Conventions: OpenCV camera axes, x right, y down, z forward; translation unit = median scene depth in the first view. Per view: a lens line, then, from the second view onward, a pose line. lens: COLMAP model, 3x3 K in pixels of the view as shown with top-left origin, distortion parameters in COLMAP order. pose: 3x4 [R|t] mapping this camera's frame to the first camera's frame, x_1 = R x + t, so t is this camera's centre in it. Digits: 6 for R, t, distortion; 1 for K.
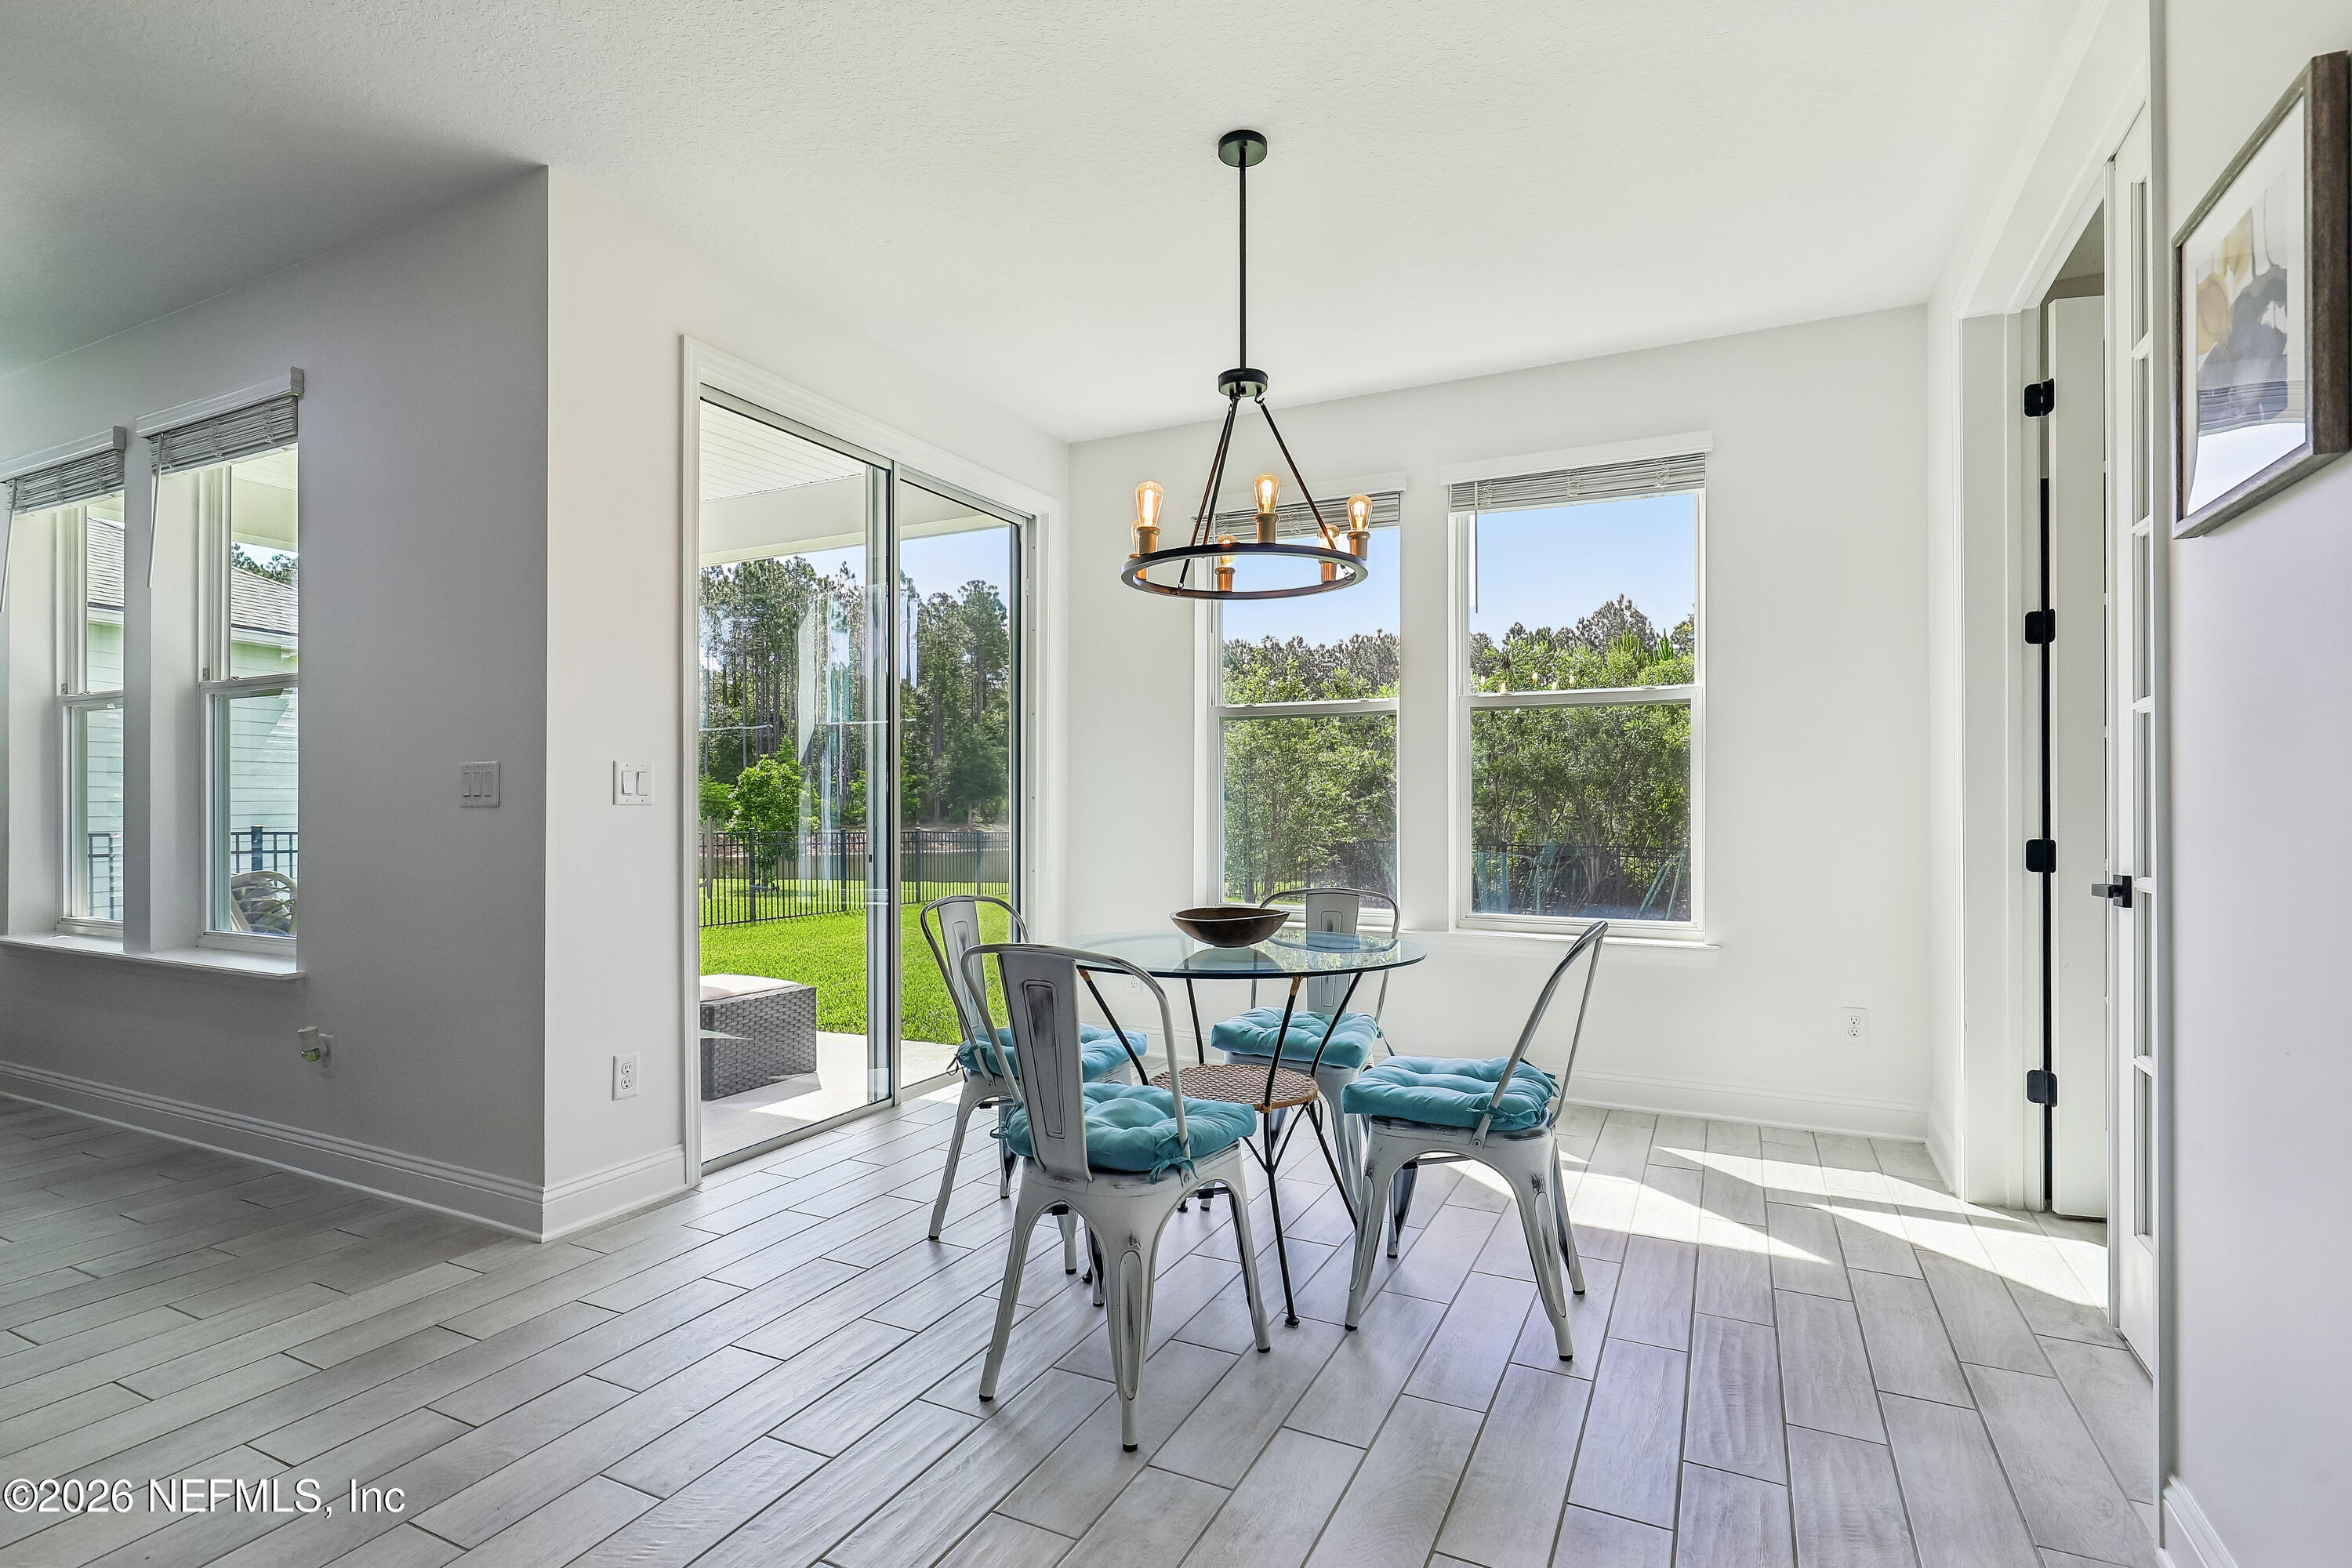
lens RADIAL K [[1114.6, 0, 1243.0], [0, 1114.6, 779.2], [0, 0, 1]] dist [-0.009039, -0.000534]
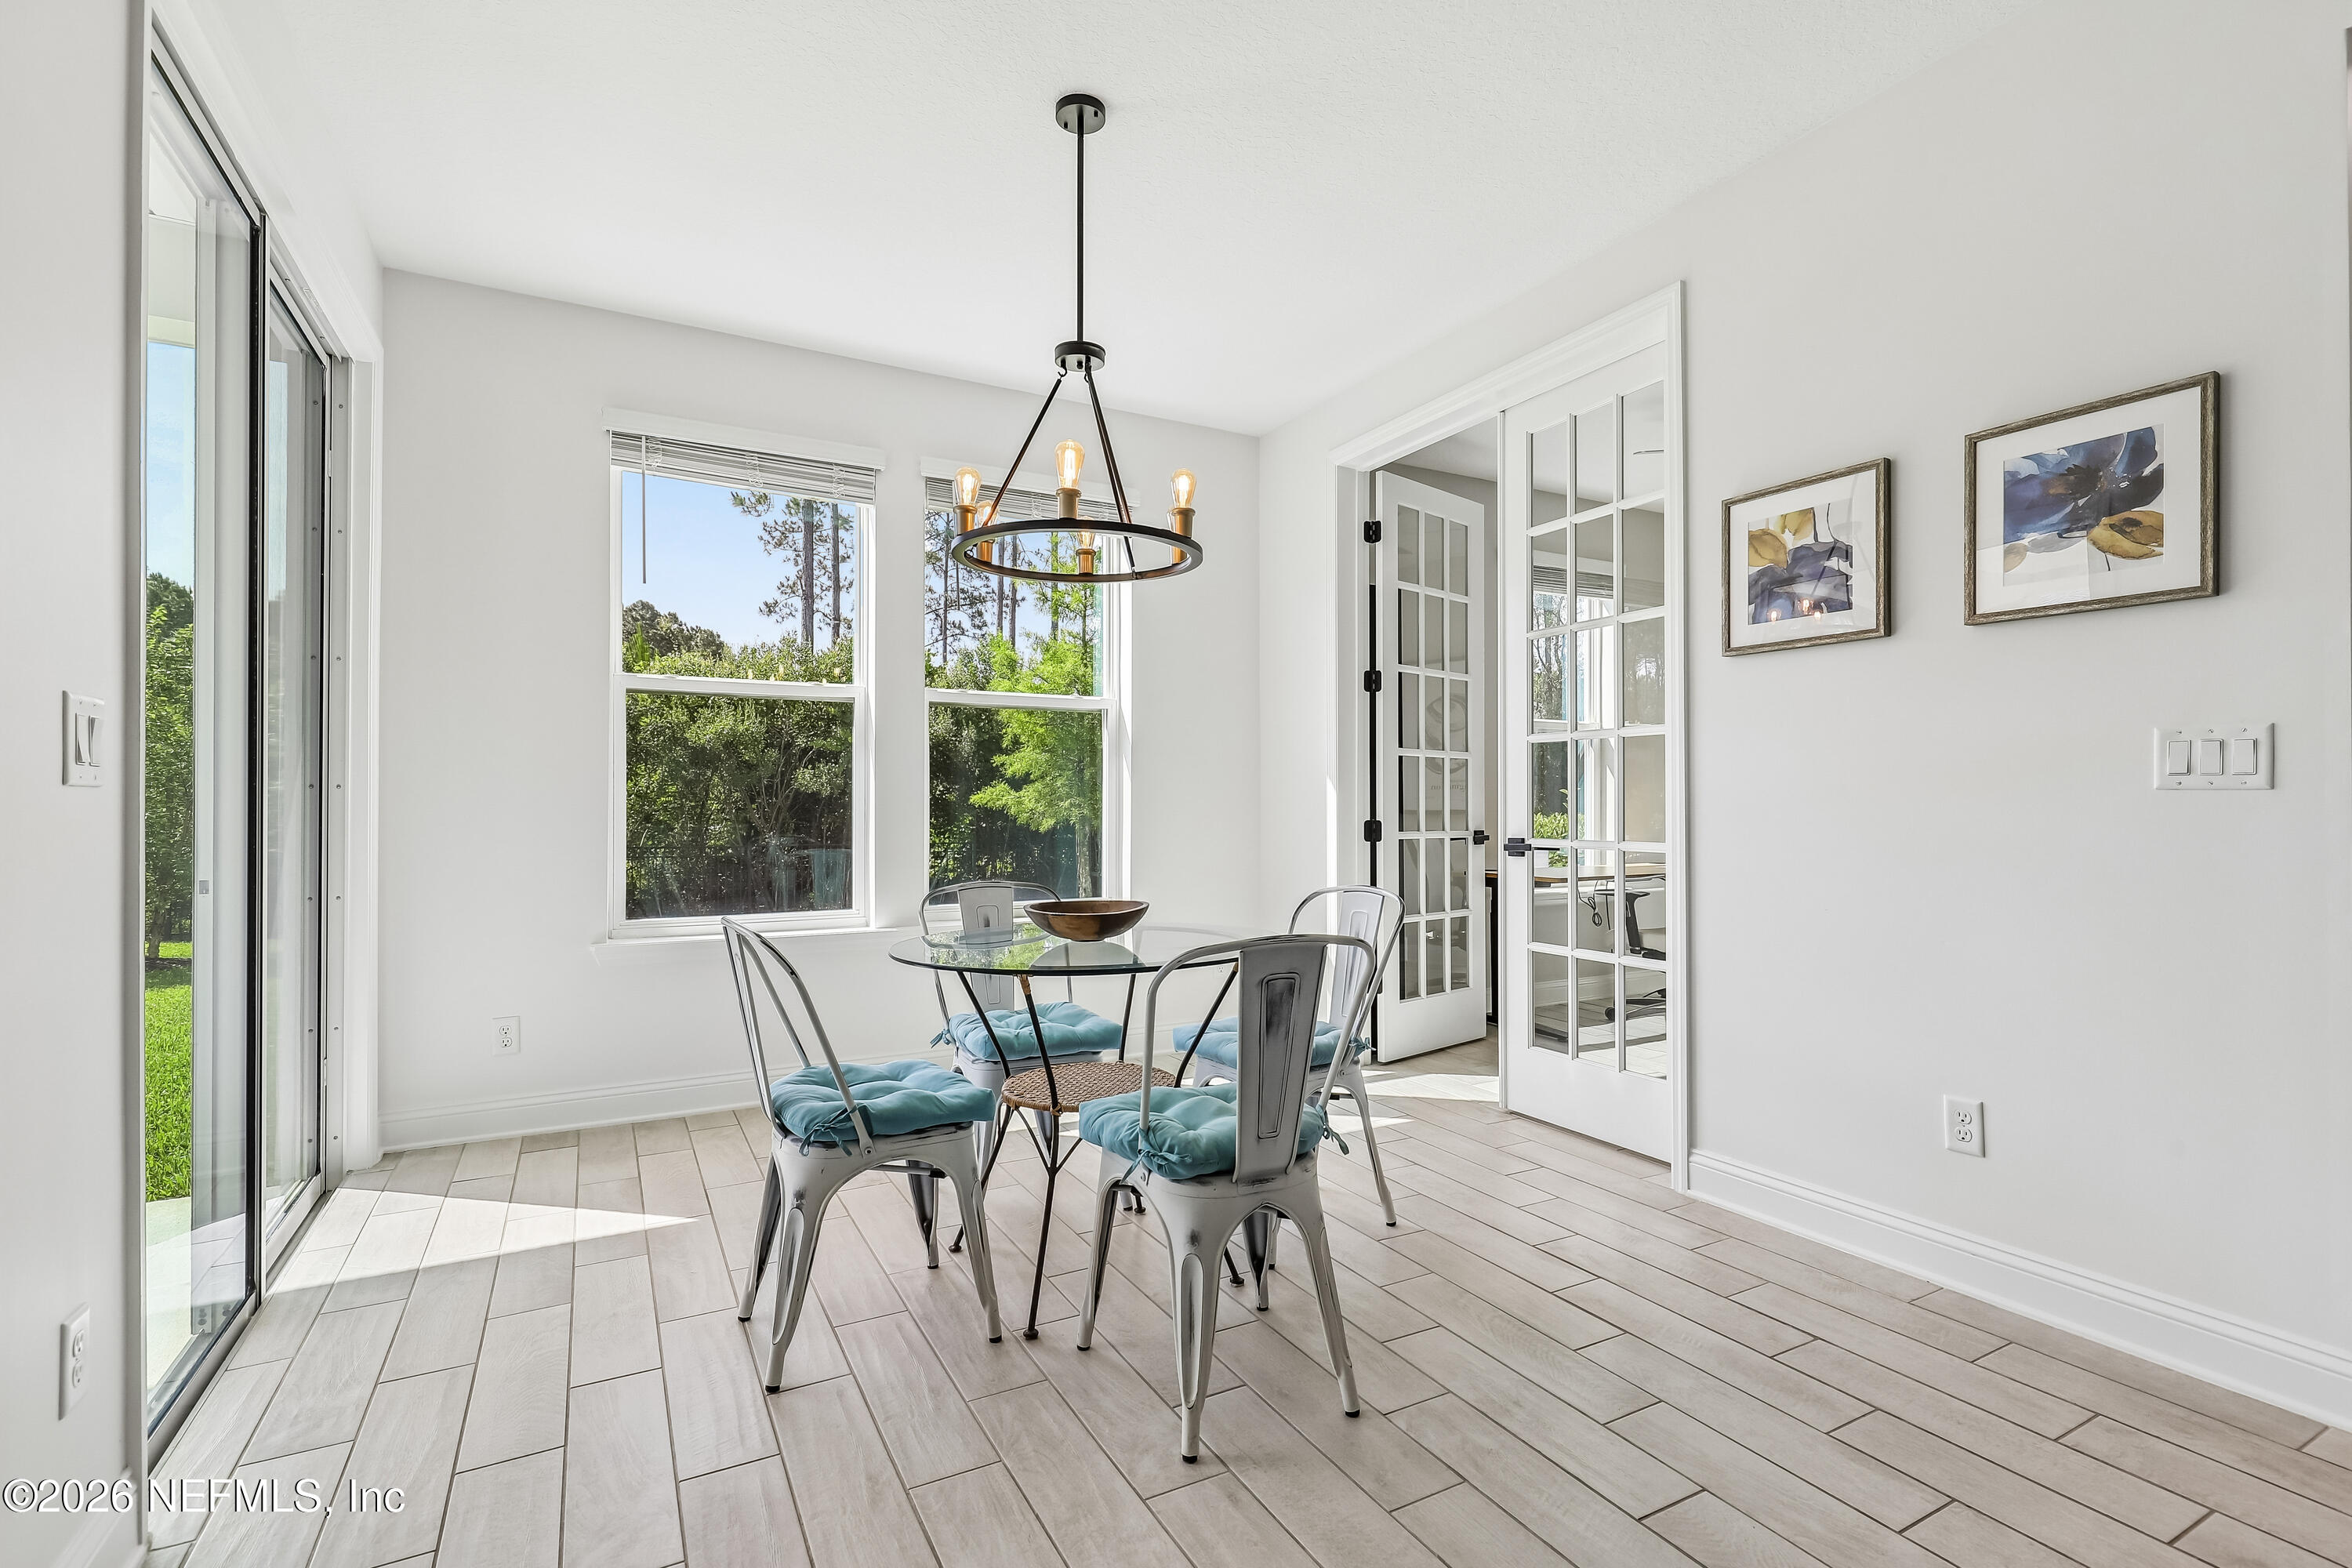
lens RADIAL K [[1065.6, 0, 1191.4], [0, 1065.6, 792.3], [0, 0, 1]] dist [-0.003461, 0.000029]
pose [[0.585119, 0.005637, 0.810928, -0.682597], [-0.015013, 0.999880, 0.003882, 0.015637], [-0.810808, -0.014446, 0.585134, 0.372874]]
